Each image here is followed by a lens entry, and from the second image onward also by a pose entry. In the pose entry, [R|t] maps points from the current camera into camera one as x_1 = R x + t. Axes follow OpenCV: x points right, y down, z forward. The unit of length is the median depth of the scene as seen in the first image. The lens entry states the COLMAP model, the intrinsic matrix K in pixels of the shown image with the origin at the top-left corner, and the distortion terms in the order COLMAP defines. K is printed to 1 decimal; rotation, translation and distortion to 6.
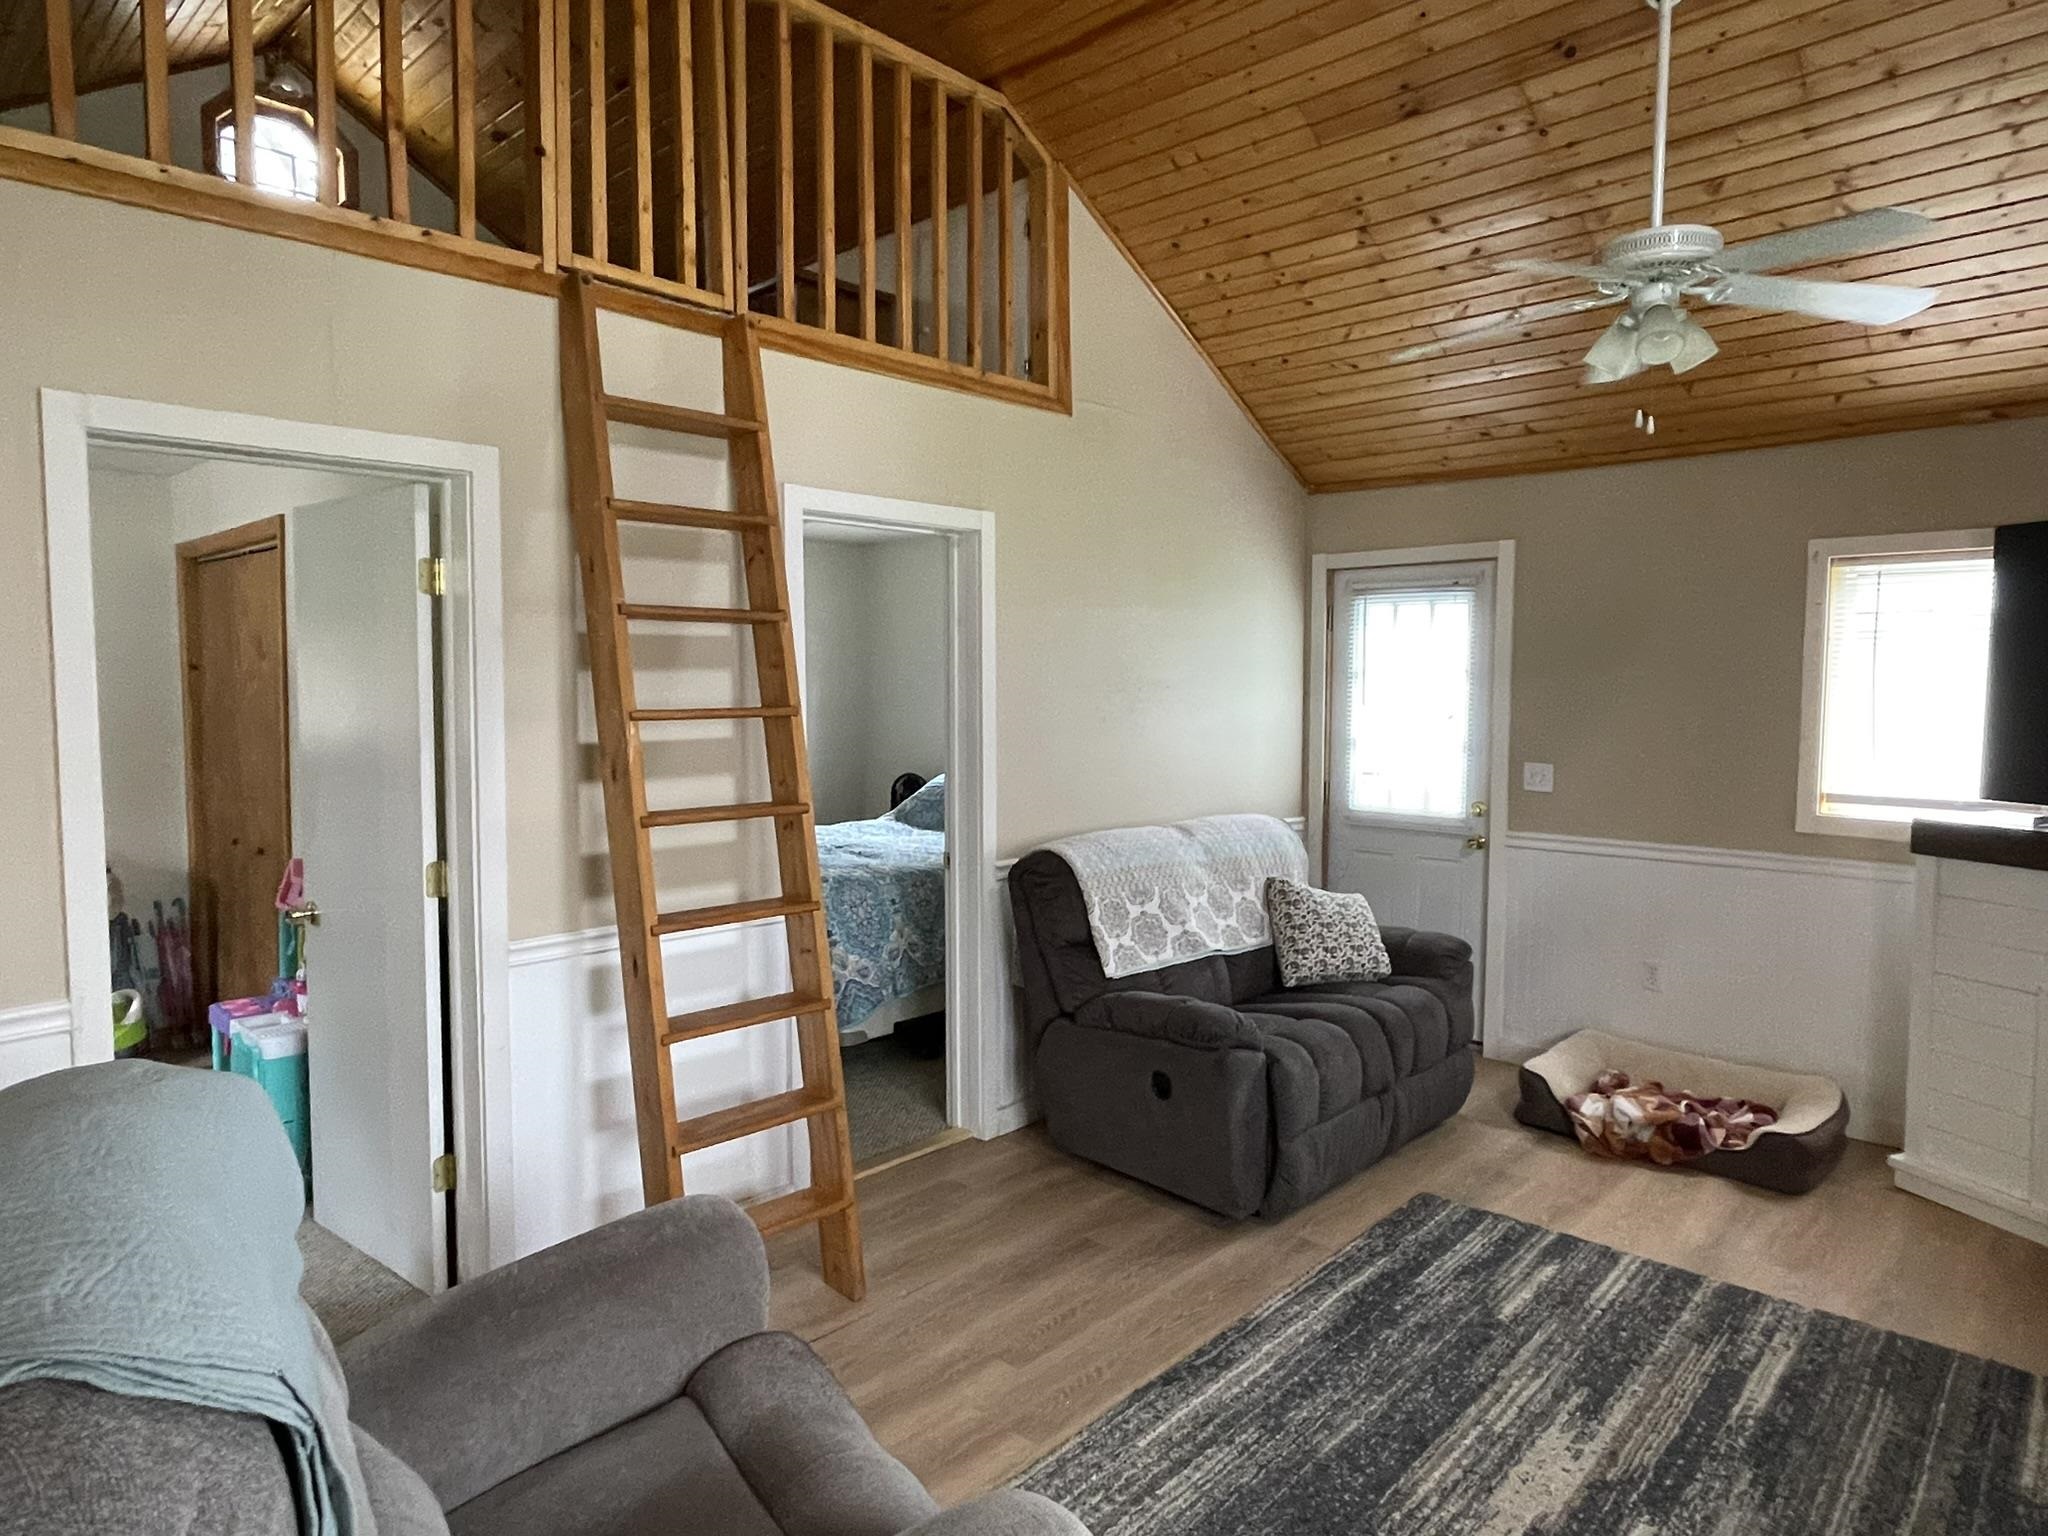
lens RADIAL K [[1210.8, 0, 1024.0], [0, 1210.8, 768.0], [0, 0, 1]] dist [-0.001259, -0.001826]
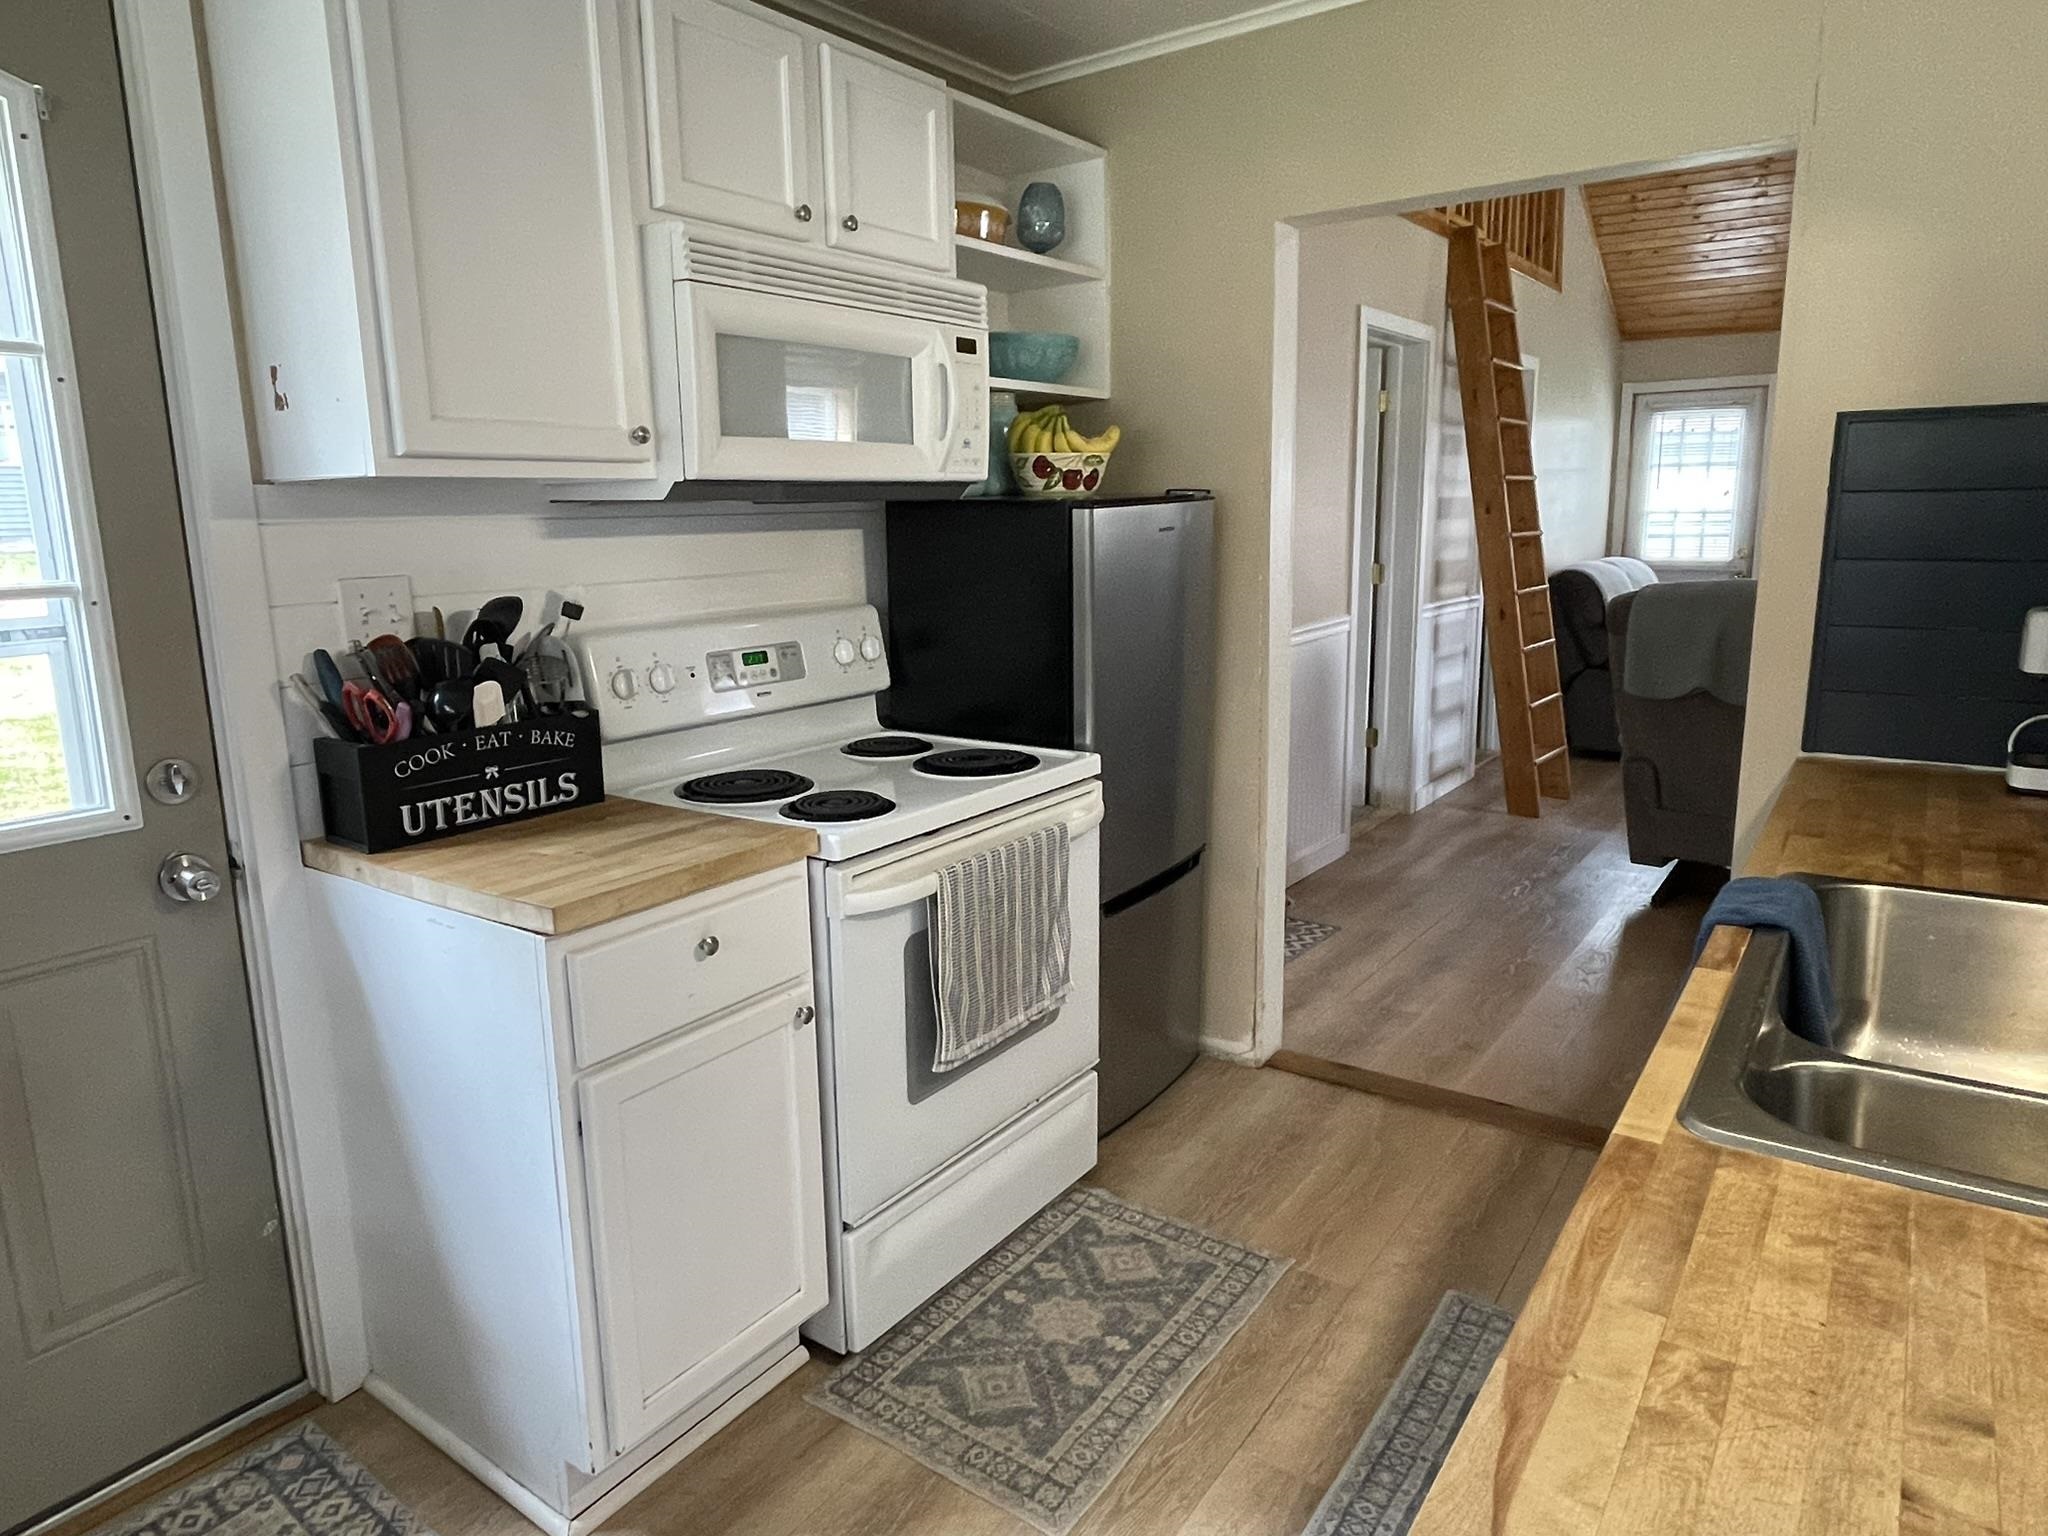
lens RADIAL K [[1256.2, 0, 1005.8], [0, 1256.2, 763.0], [0, 0, 1]] dist [-0.004244, -0.003729]
pose [[0.990533, -0.048389, 0.128461, -0.968744], [0.032143, 0.991553, 0.125655, 0.083653], [-0.133456, -0.120336, 0.983722, -0.589784]]
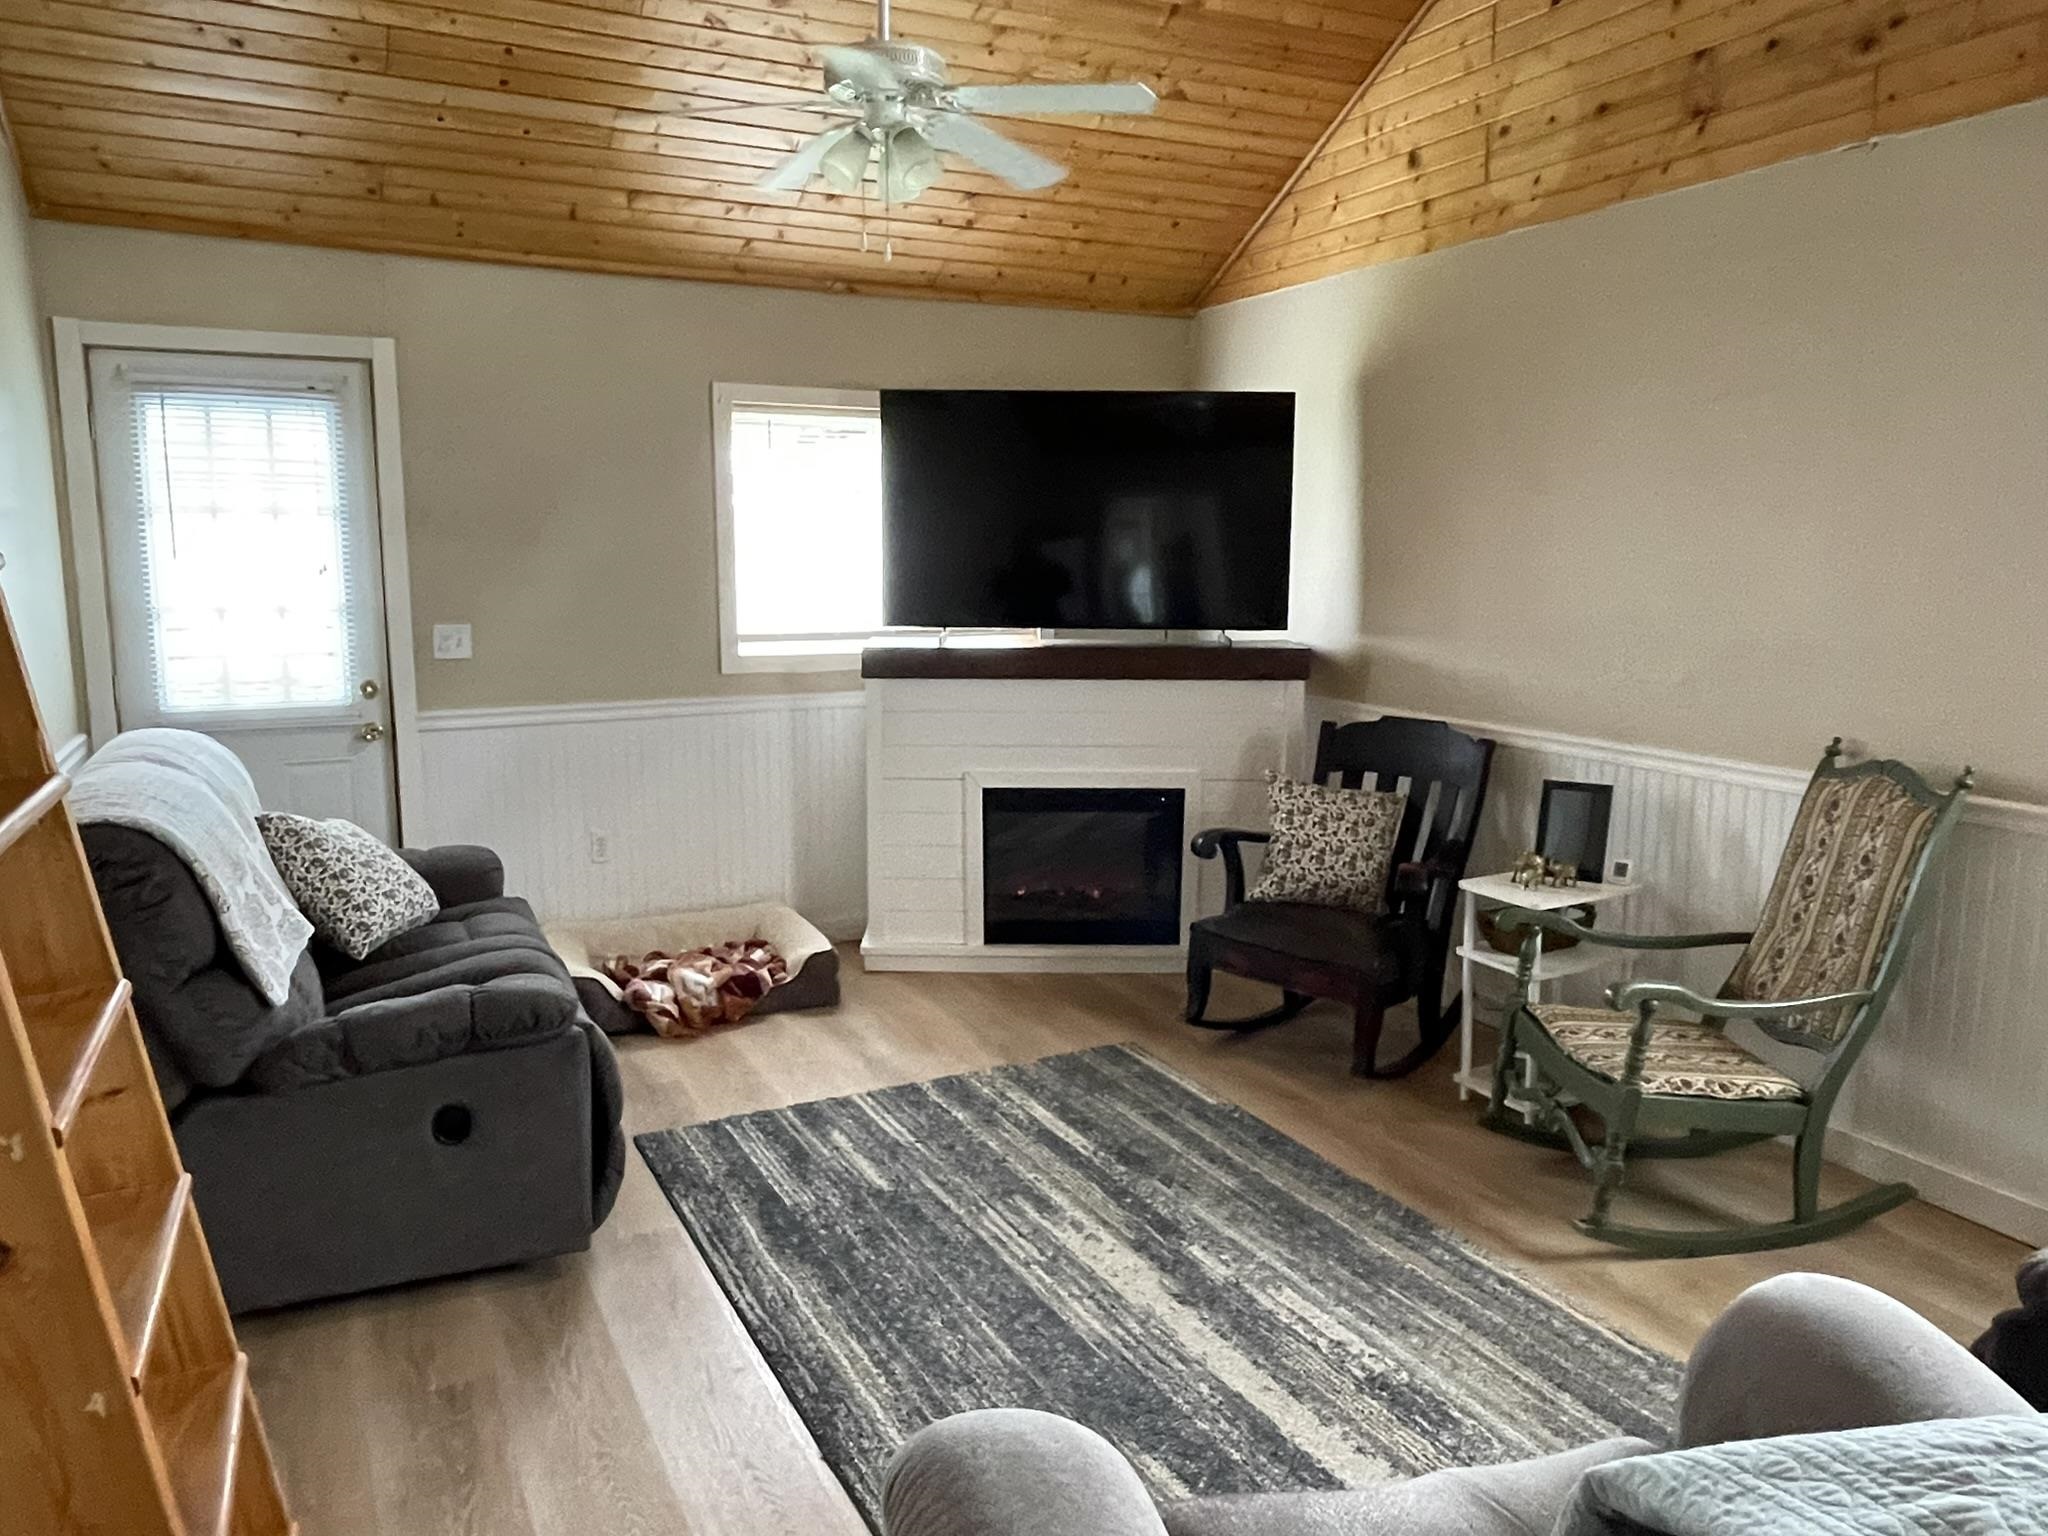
lens RADIAL K [[1408.8, 0, 1005.8], [0, 1408.8, 764.7], [0, 0, 1]] dist [-0.002605, -0.004907]
pose [[0.332591, -0.147294, 0.931497, -0.427061], [0.065319, 0.988954, 0.133058, -0.015000], [-0.940806, 0.016591, 0.338538, 0.400977]]
